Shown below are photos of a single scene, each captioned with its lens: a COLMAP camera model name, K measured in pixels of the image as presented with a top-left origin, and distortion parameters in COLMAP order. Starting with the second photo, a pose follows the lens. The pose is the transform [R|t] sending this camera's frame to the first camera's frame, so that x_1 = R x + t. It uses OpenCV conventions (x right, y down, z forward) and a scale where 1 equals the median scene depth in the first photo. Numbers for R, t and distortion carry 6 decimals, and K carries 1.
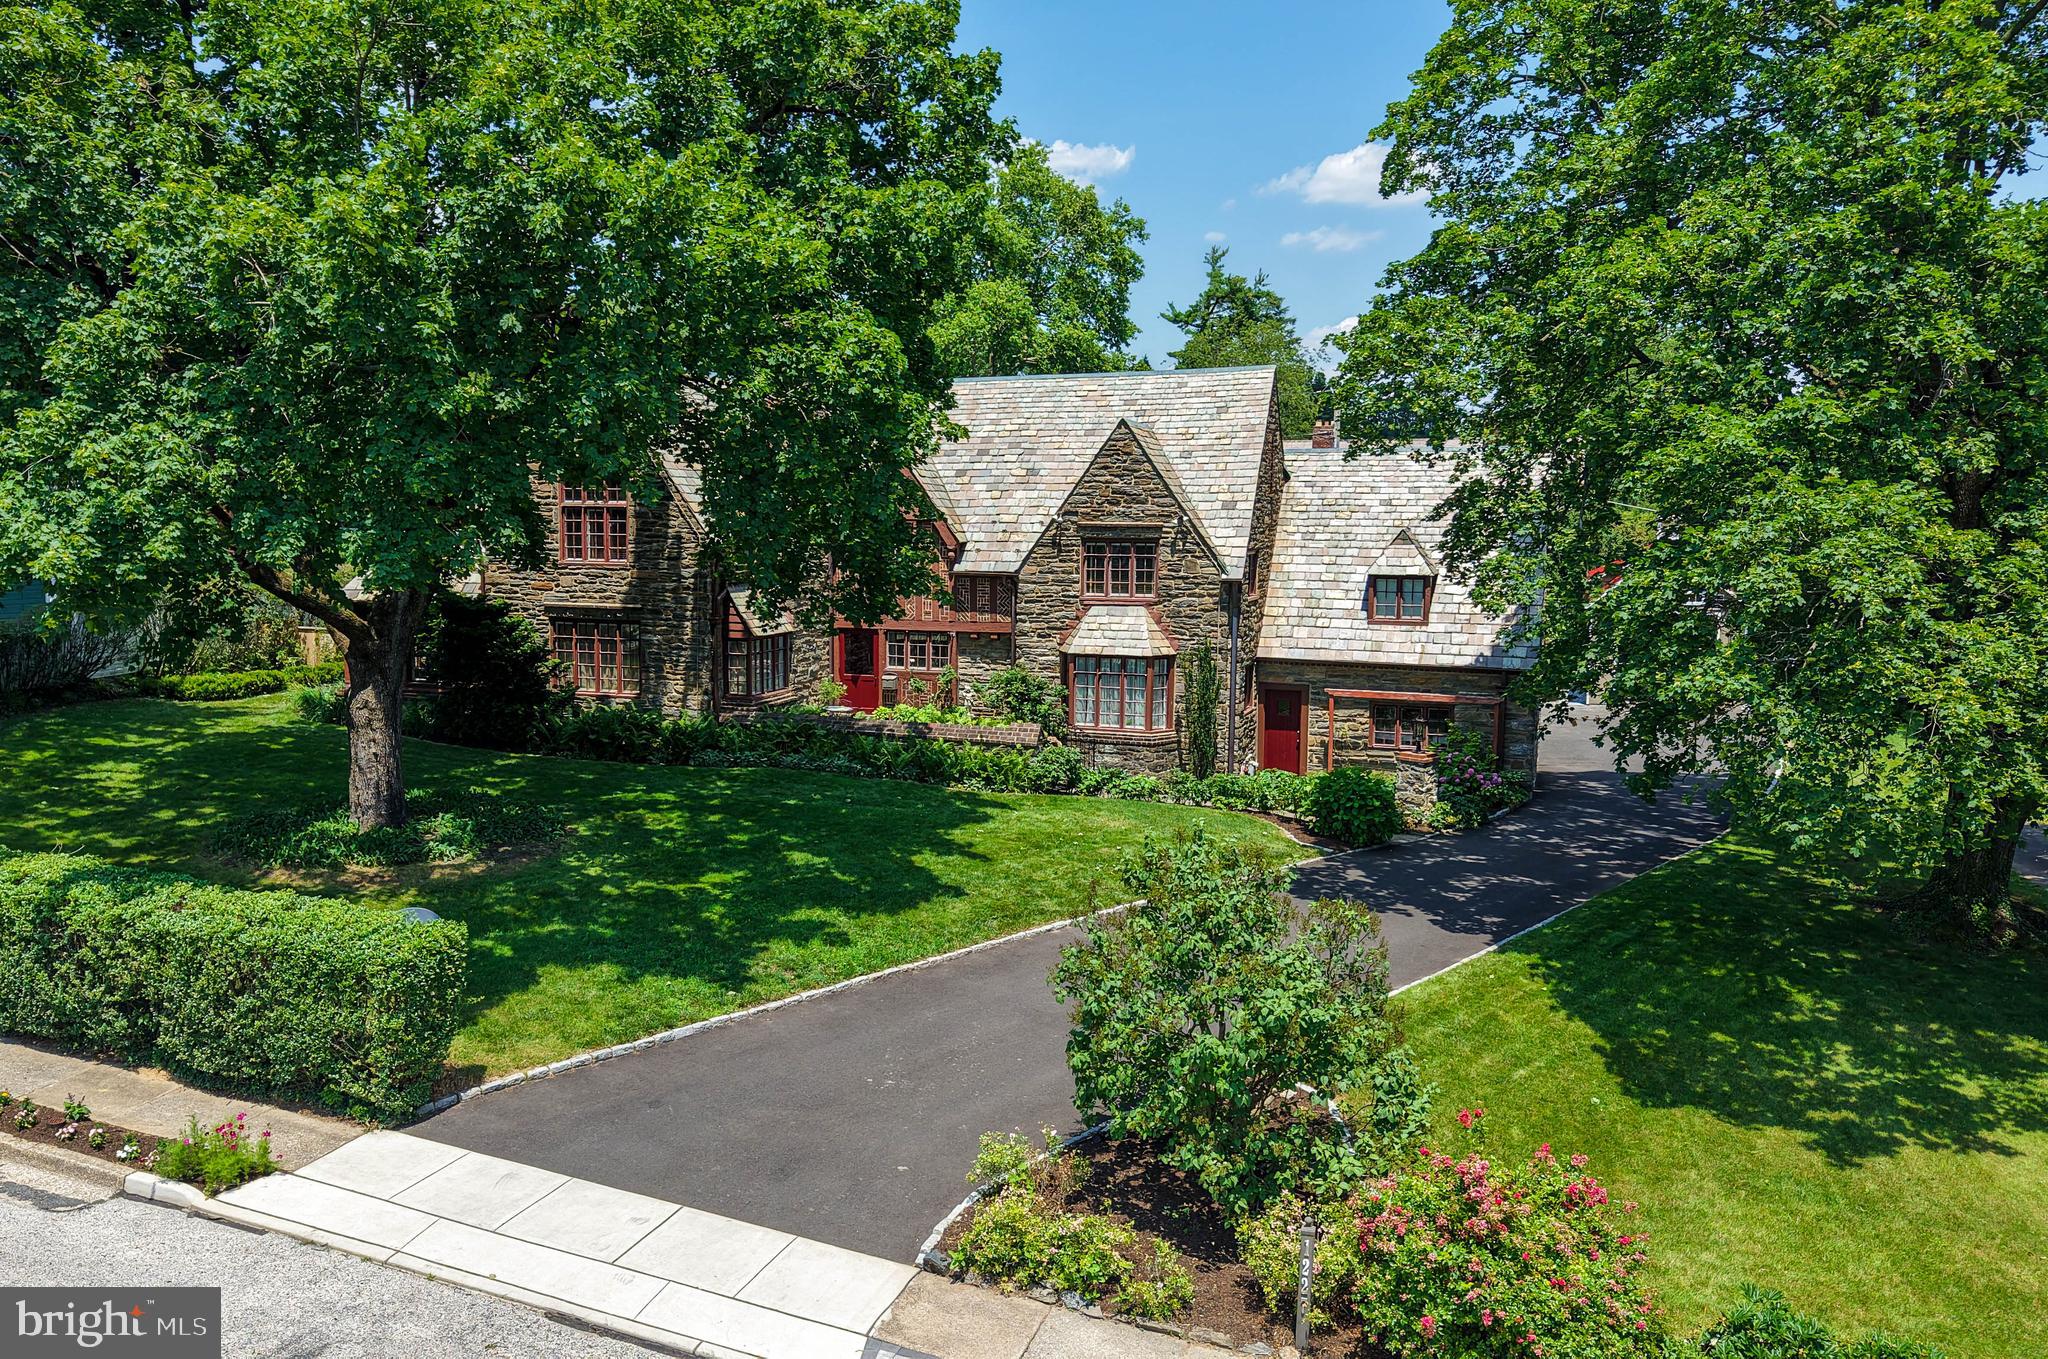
lens RADIAL K [[1597.8, 0, 899.6], [0, 1597.8, 753.6], [0, 0, 1]] dist [0.006993, -0.027262]
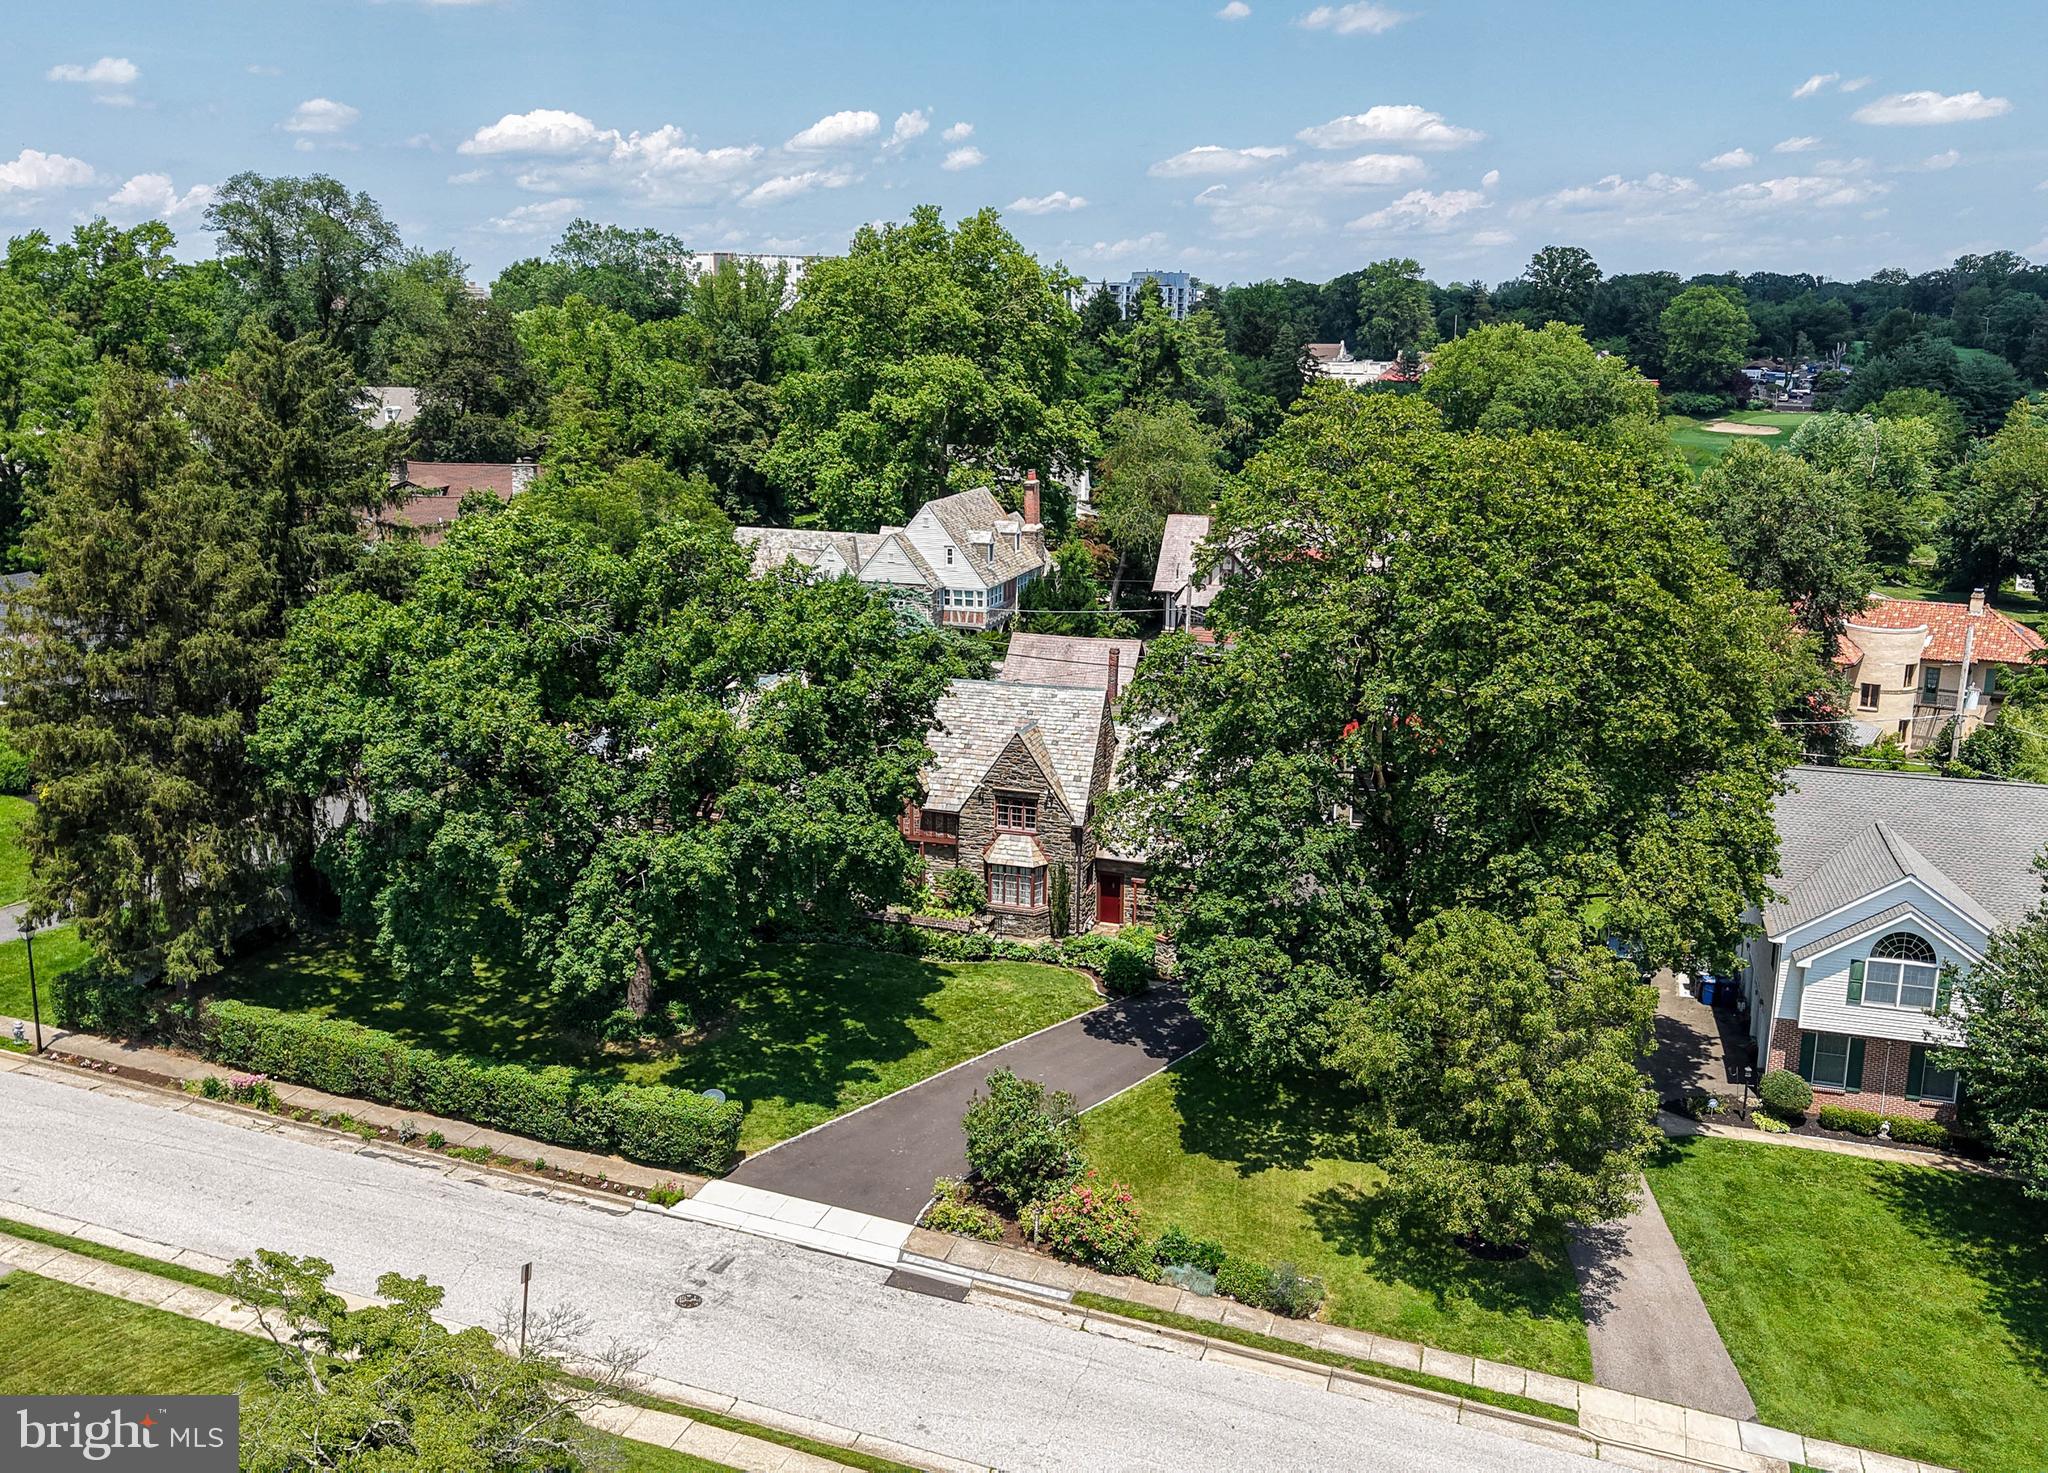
lens RADIAL K [[1755.1, 0, 1000.5], [0, 1755.1, 779.2], [0, 0, 1]] dist [-0.018366, 0.002859]
pose [[0.996791, -0.013429, 0.078919, -0.032262], [0.005224, 0.994641, 0.103261, -0.359350], [-0.079883, -0.102517, 0.991518, -0.924626]]
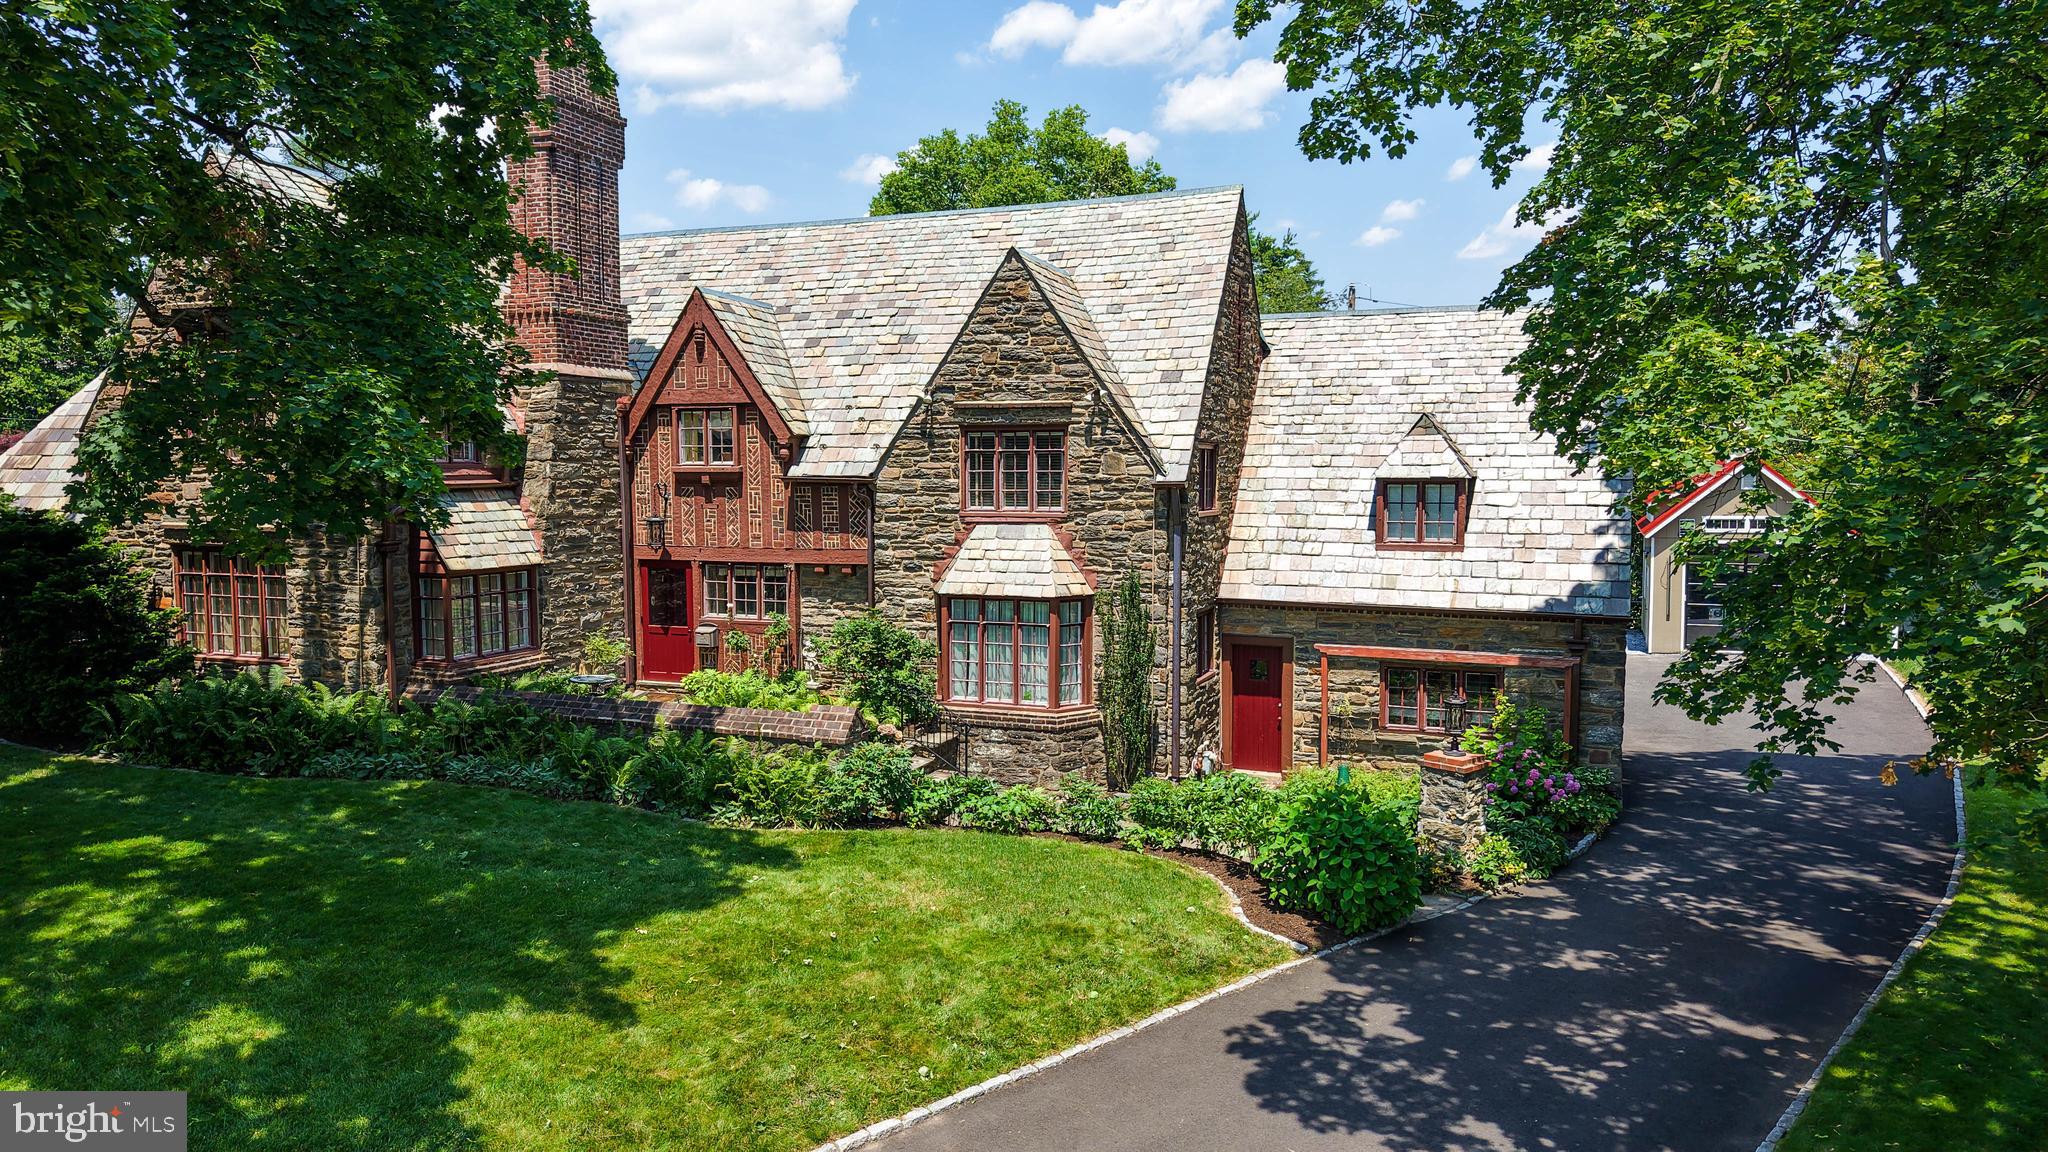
lens RADIAL K [[1353.5, 0, 1056.9], [0, 1353.5, 626.0], [0, 0, 1]] dist [-0.007854, 0.001324]
pose [[0.999281, -0.005097, 0.037563, 0.135772], [0.006483, 0.999299, -0.036858, -0.028074], [-0.037349, 0.037075, 0.998614, 0.431821]]
